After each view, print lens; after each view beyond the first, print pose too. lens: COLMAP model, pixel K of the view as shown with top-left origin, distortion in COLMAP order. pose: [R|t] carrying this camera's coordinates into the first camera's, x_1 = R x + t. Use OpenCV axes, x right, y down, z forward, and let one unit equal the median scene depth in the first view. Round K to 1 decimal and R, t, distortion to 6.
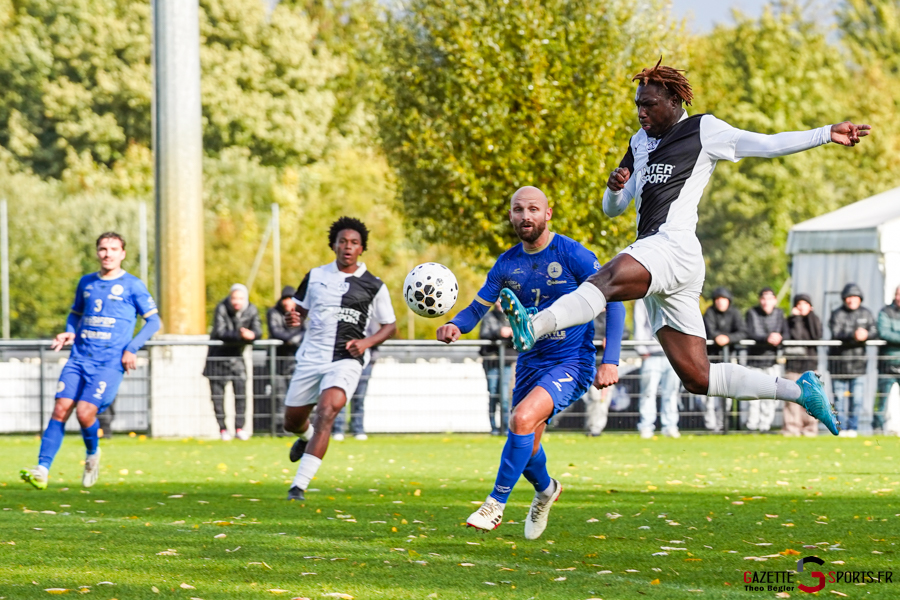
lens RADIAL K [[3301.1, 0, 450.0], [0, 3301.1, 300.0], [0, 0, 1]] dist [1.735647, -0.640664]
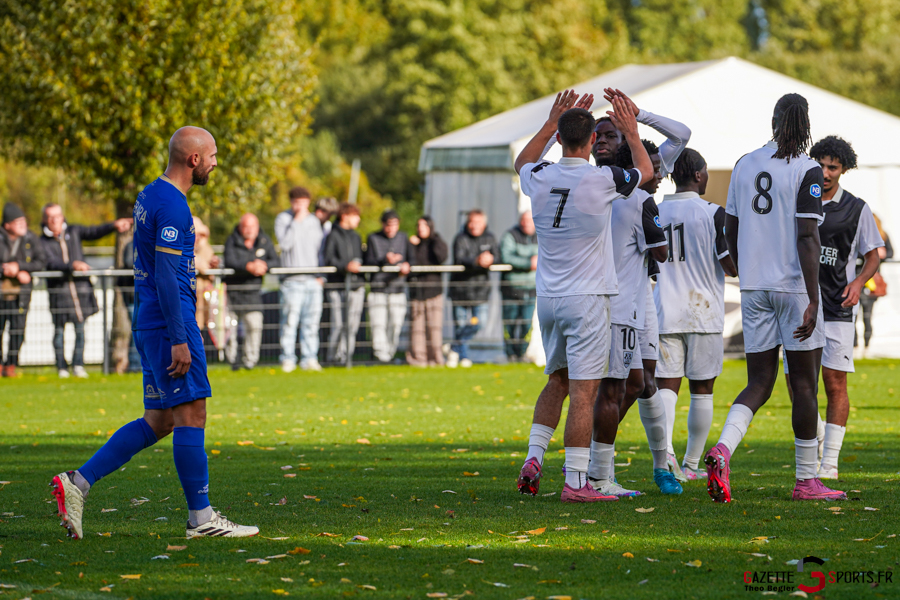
lens RADIAL K [[5174.4, 0, 450.0], [0, 5174.4, 300.0], [0, 0, 1]] dist [-1.985168, 386.389879]
pose [[0.998124, 0.002238, 0.061188, 0.022716], [-0.003847, 0.999649, 0.026197, -0.017045], [-0.061108, -0.026383, 0.997782, -0.470206]]
